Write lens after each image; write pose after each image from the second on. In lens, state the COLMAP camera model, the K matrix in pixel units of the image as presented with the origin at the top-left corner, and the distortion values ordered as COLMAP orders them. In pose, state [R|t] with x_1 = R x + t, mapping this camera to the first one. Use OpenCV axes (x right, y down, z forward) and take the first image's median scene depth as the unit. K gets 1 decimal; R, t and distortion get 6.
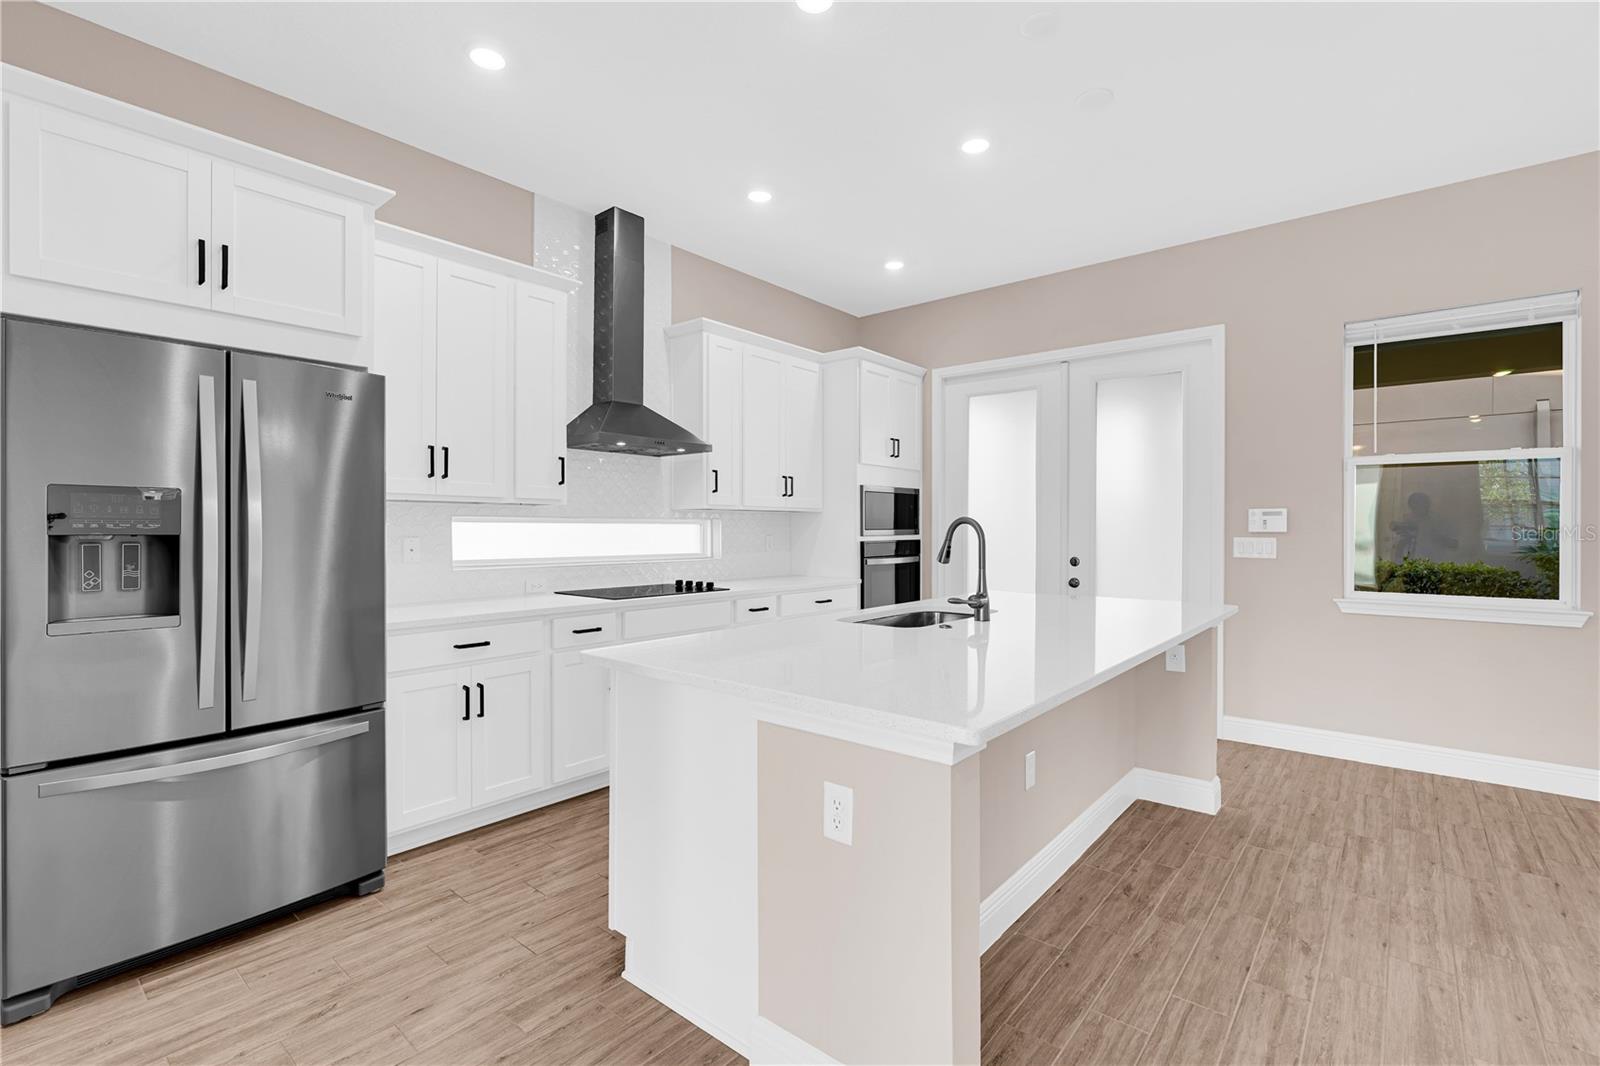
lens RADIAL K [[729.9, 0, 789.3], [0, 729.9, 529.4], [0, 0, 1]] dist [-0.004432, 0.000424]
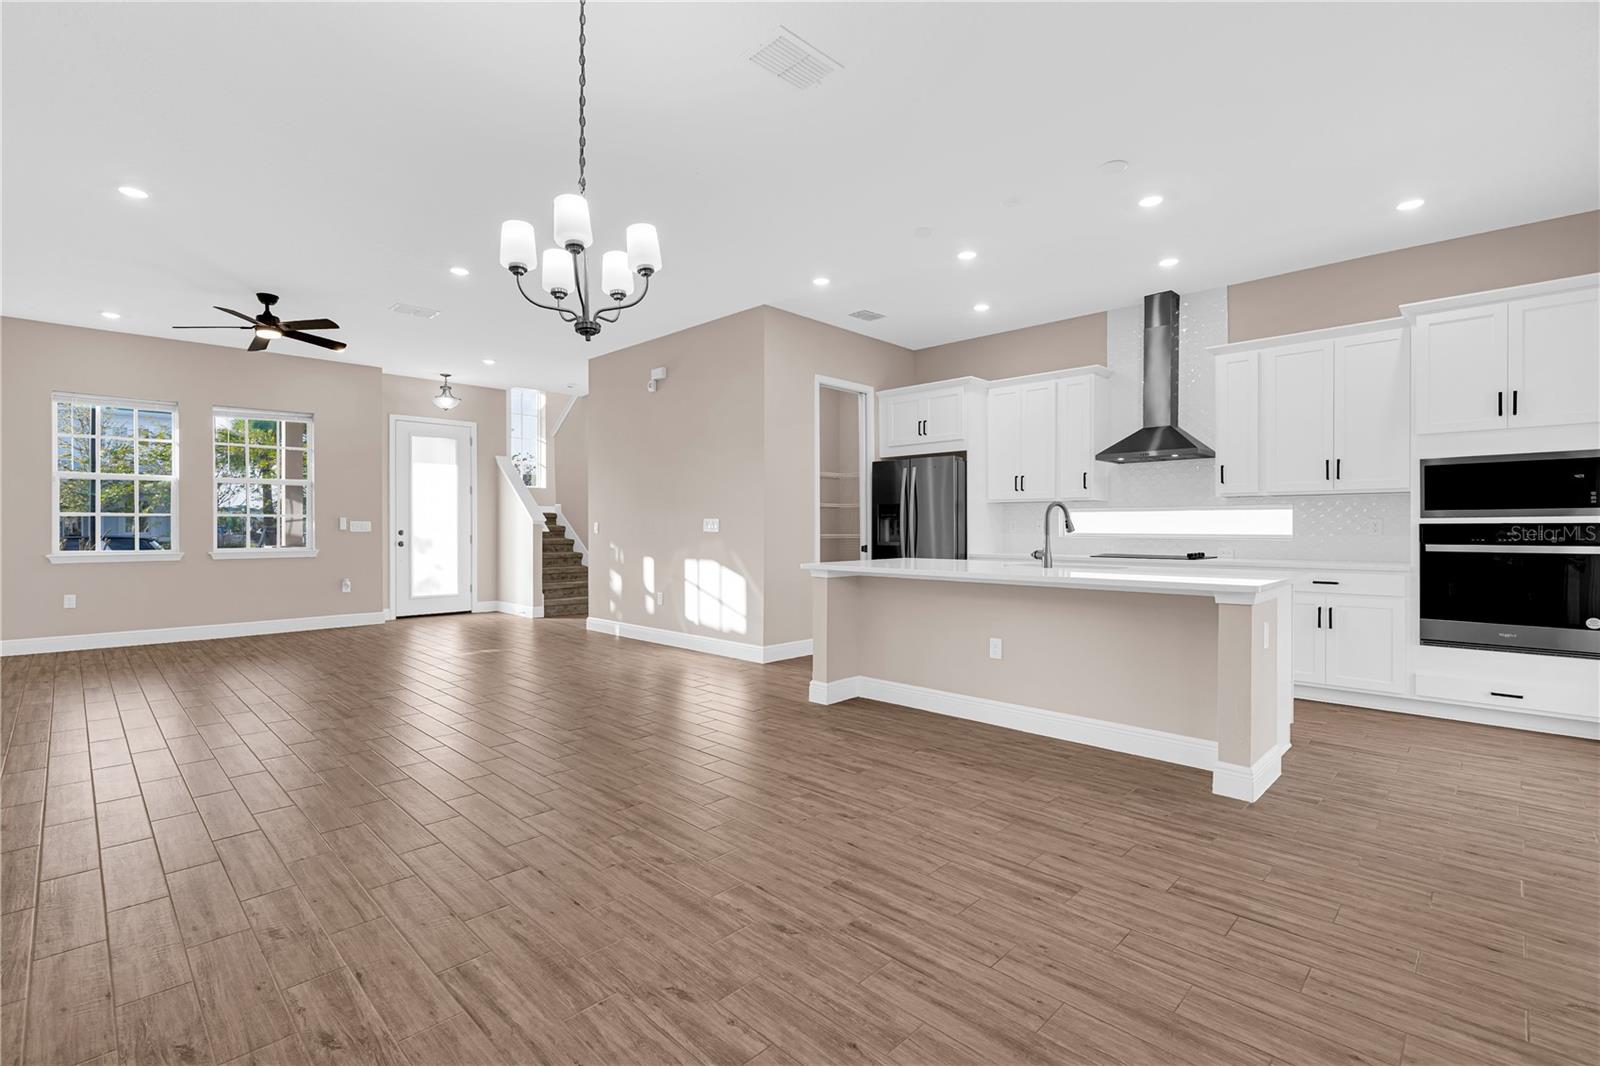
lens RADIAL K [[729.9, 0, 789.3], [0, 729.9, 529.4], [0, 0, 1]] dist [-0.004432, 0.000424]
pose [[-0.088548, 0.005197, -0.996058, 1.349232], [0.001622, 0.999986, 0.005074, 0.023001], [0.996071, -0.001167, -0.088555, 0.427544]]
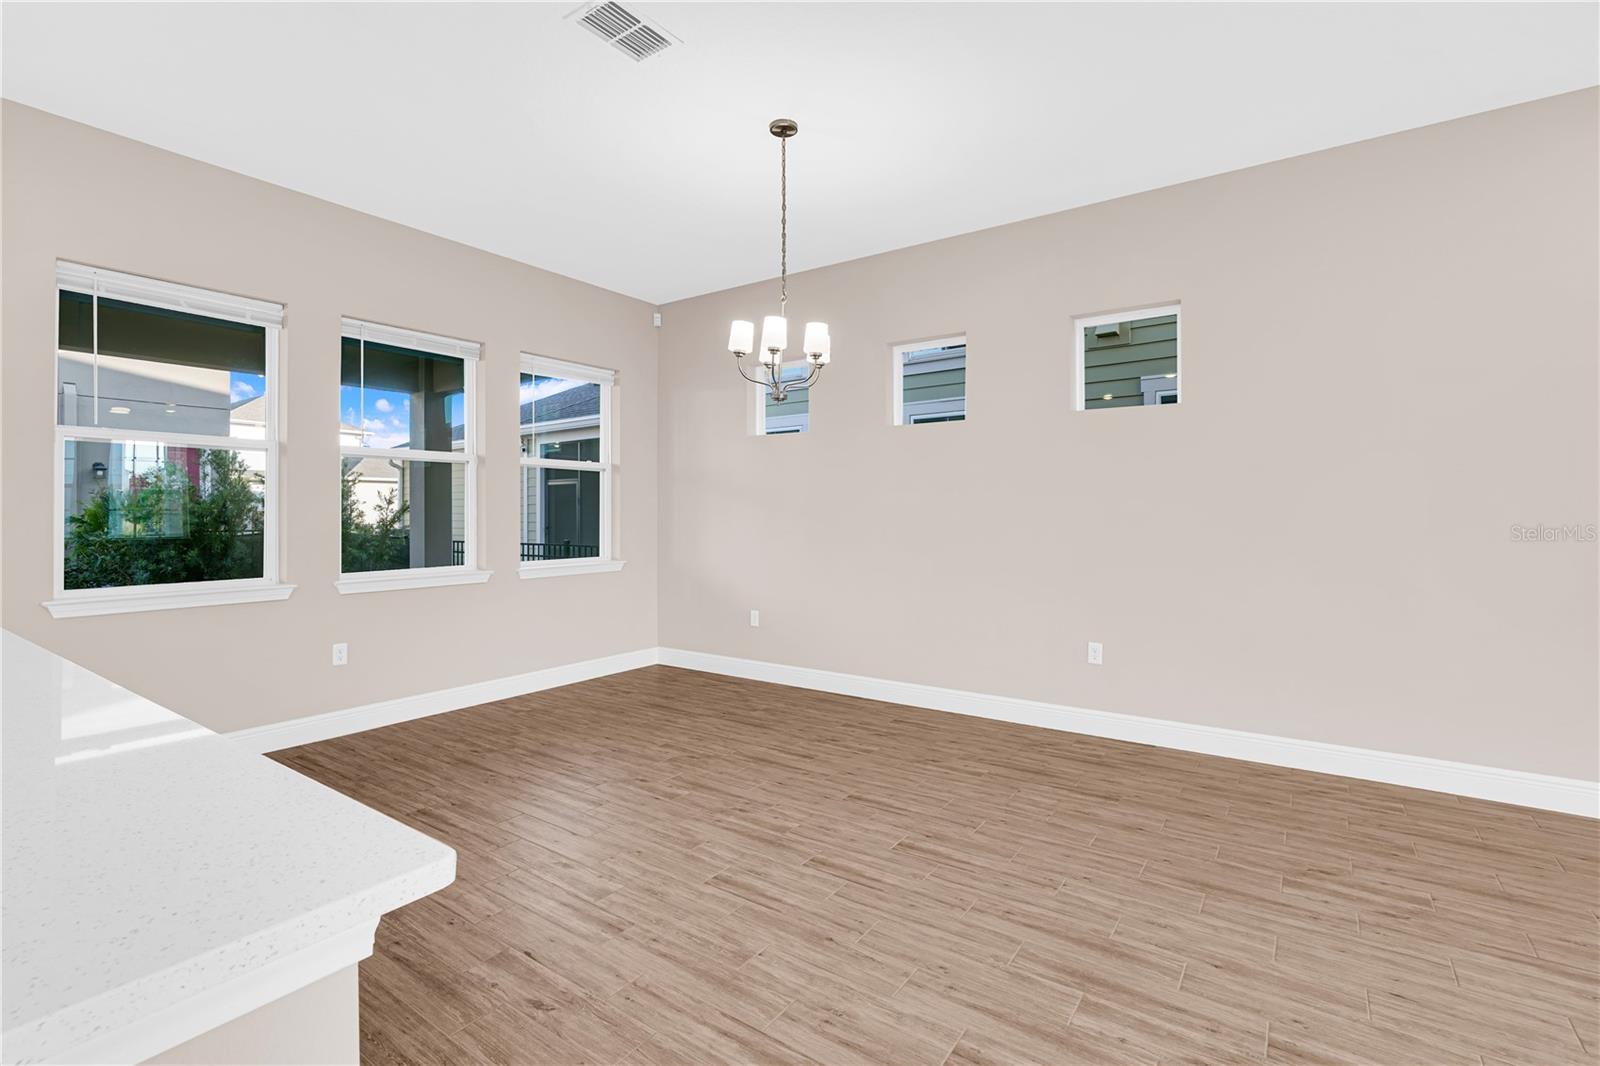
lens RADIAL K [[729.9, 0, 789.3], [0, 729.9, 529.4], [0, 0, 1]] dist [-0.004432, 0.000424]
pose [[-0.076143, -0.021607, 0.996863, -0.107333], [-0.000539, 0.999766, 0.021629, -0.000886], [-0.997097, 0.001110, -0.076137, 0.259666]]
